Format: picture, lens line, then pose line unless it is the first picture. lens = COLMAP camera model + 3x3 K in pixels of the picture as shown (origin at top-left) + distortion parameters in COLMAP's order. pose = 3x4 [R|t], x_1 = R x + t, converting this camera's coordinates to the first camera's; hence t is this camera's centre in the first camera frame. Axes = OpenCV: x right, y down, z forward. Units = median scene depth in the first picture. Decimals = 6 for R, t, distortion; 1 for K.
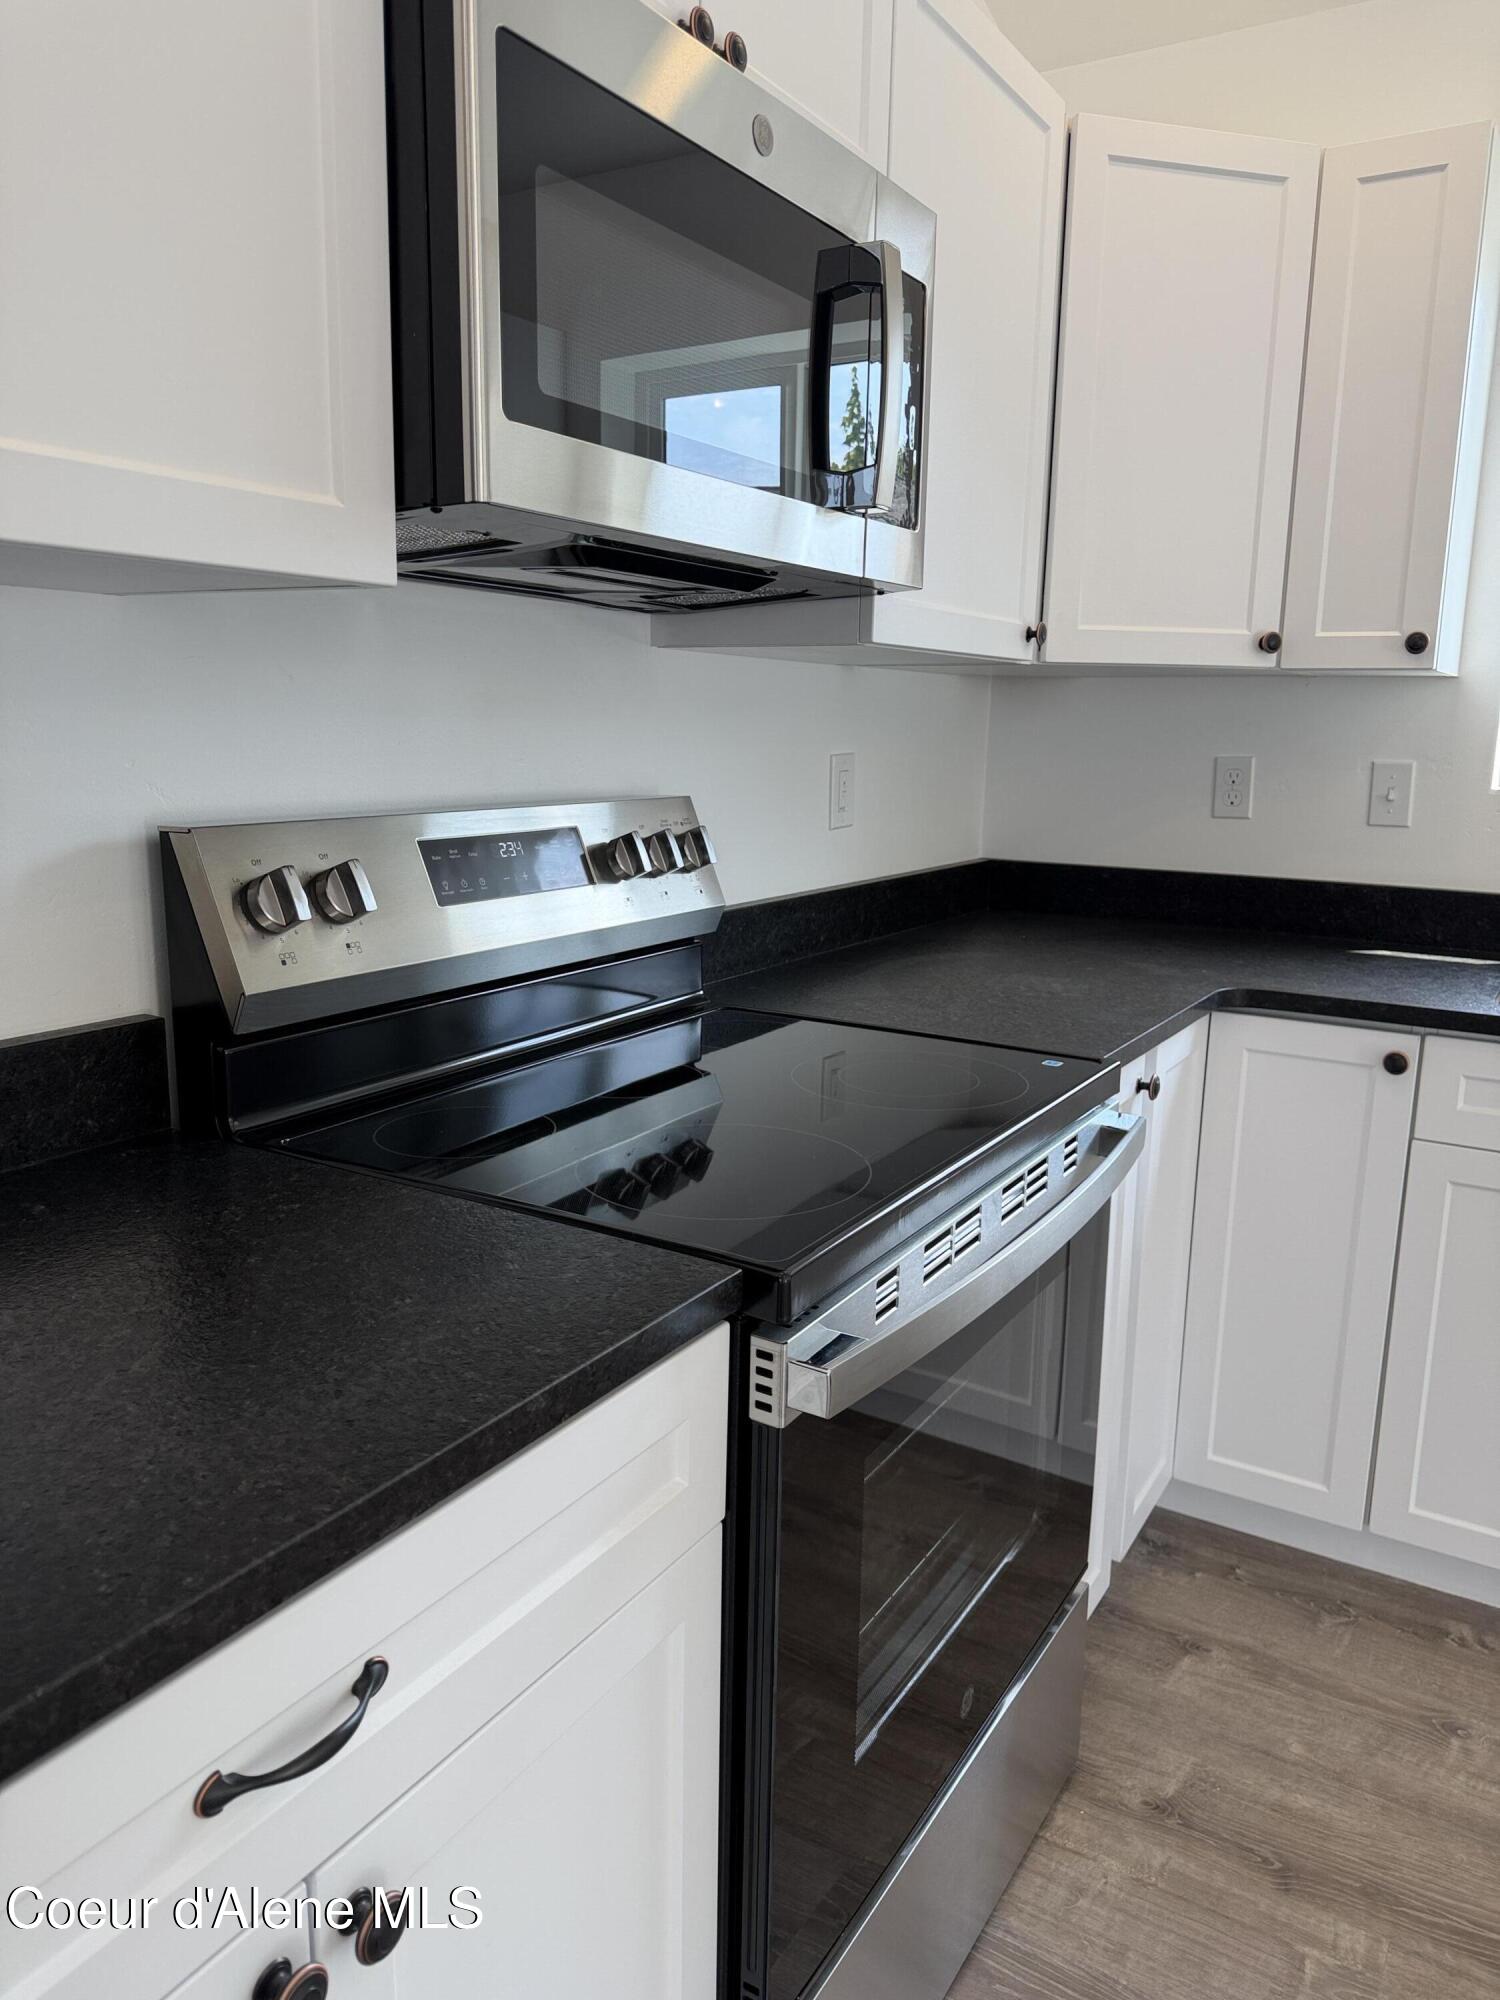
lens RADIAL K [[1386.9, 0, 750.0], [0, 1386.9, 1000.0], [0, 0, 1]] dist [0.102704, -0.153264]
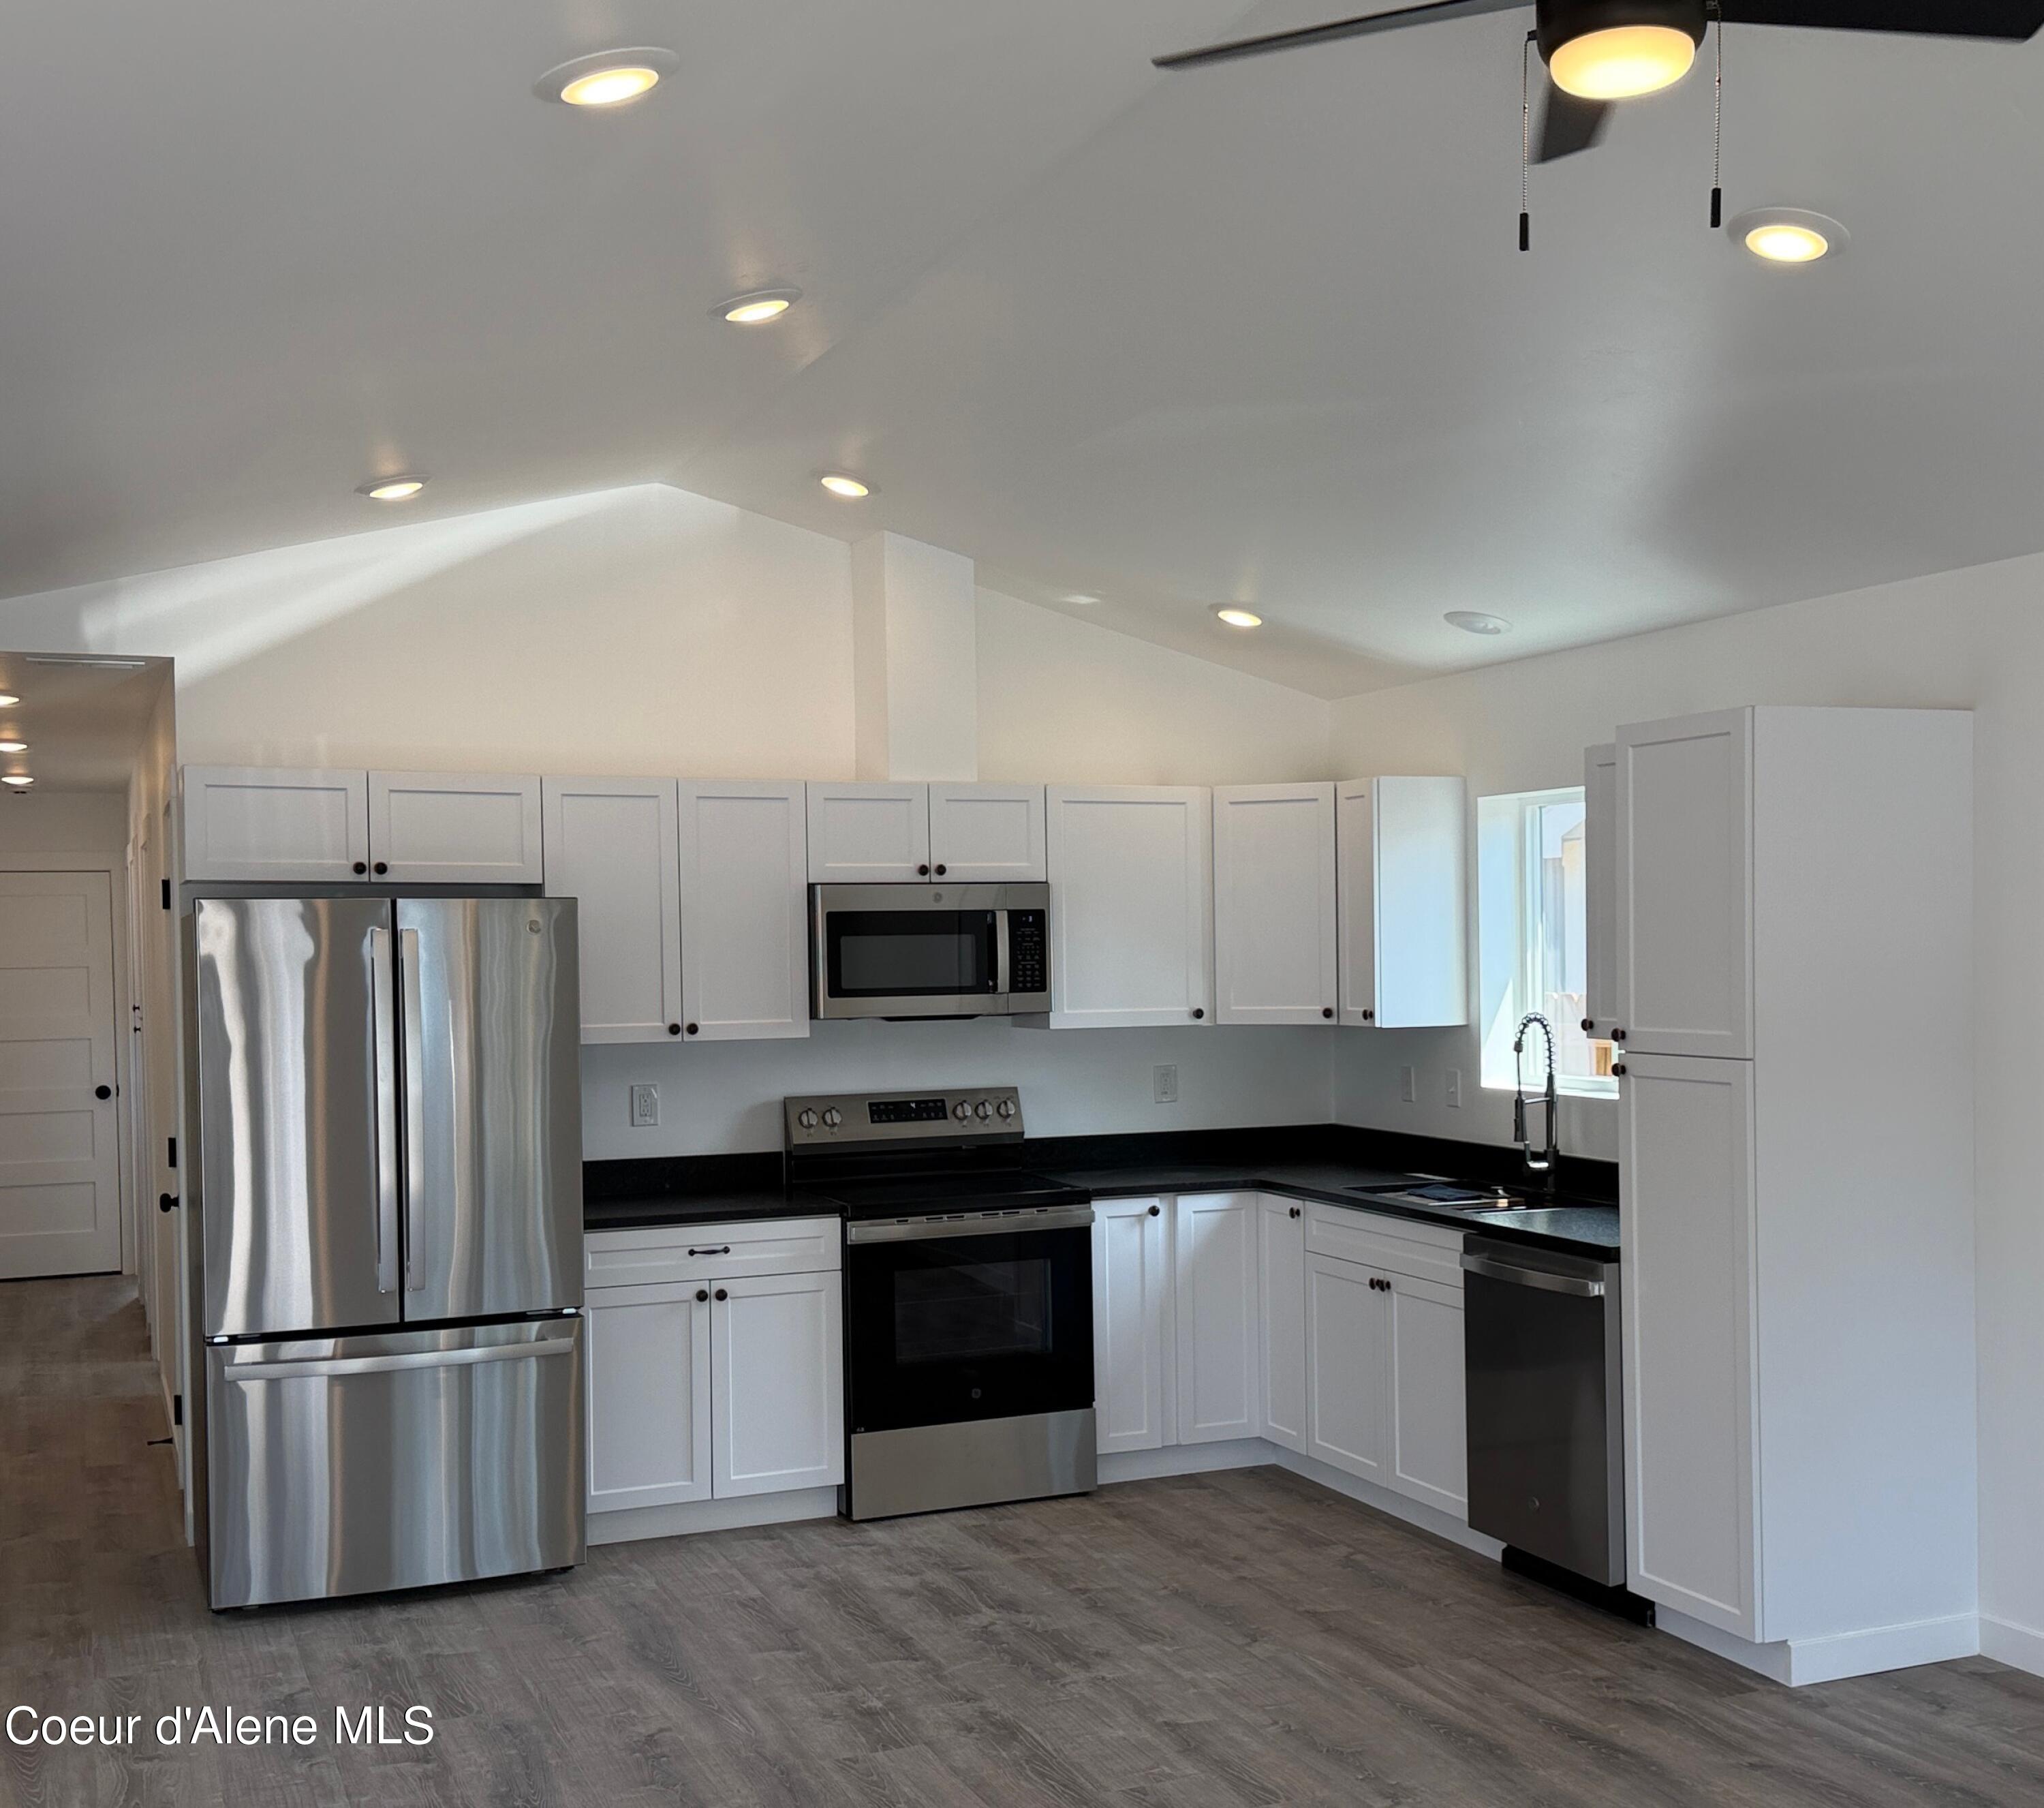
lens RADIAL K [[2169.8, 0, 1022.0], [0, 2169.8, 904.0], [0, 0, 1]] dist [0.004506, 0.007469]
pose [[0.816297, -0.045436, -0.575842, 2.053968], [-0.082302, 0.977582, -0.193804, 0.260489], [0.571739, 0.205594, 0.794258, -1.971965]]
